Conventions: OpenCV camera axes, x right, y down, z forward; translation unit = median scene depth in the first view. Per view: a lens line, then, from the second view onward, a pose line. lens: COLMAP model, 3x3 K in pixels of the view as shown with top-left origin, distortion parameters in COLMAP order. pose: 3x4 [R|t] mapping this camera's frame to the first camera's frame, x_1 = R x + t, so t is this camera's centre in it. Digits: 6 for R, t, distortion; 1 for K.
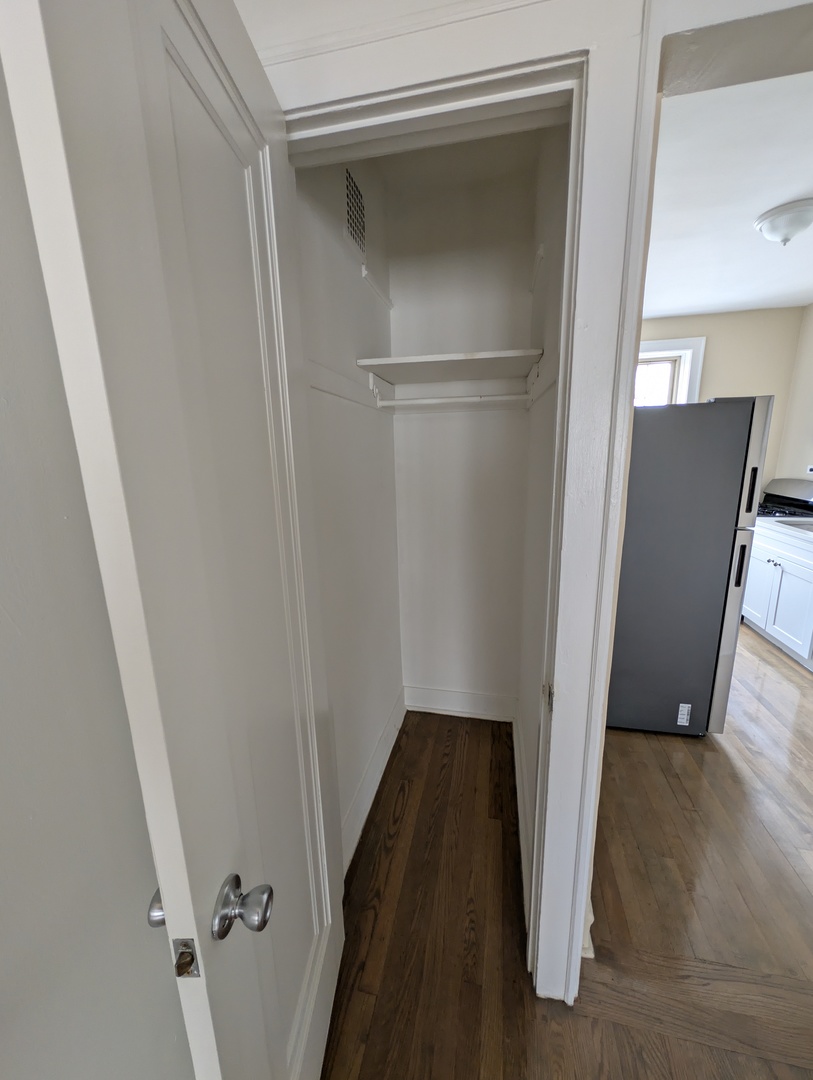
lens RADIAL K [[418.9, 0, 412.7], [0, 418.9, 545.0], [0, 0, 1]] dist [0.008102, -0.001104]
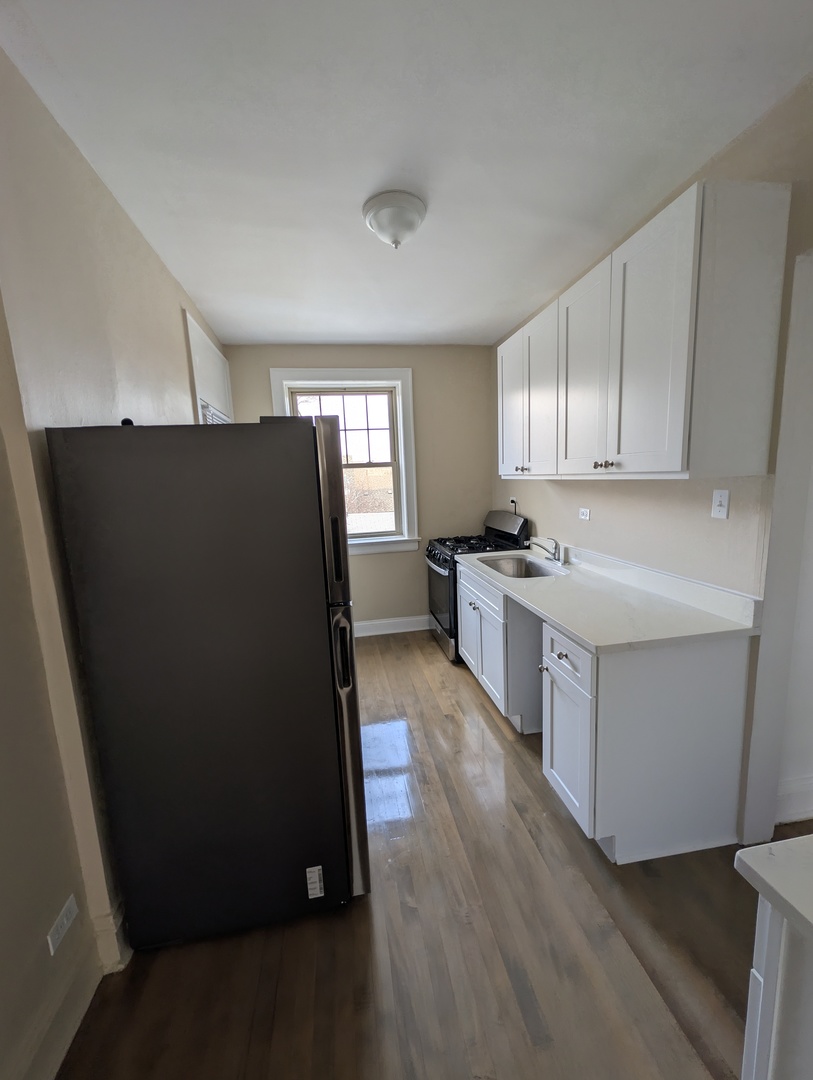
lens RADIAL K [[418.9, 0, 401.2], [0, 418.9, 537.9], [0, 0, 1]] dist [0.008102, -0.001104]
pose [[0.931215, -0.055954, 0.360150, 0.559949], [0.086113, 0.993946, -0.068234, -0.082580], [-0.354152, 0.094554, 0.930396, 0.277151]]
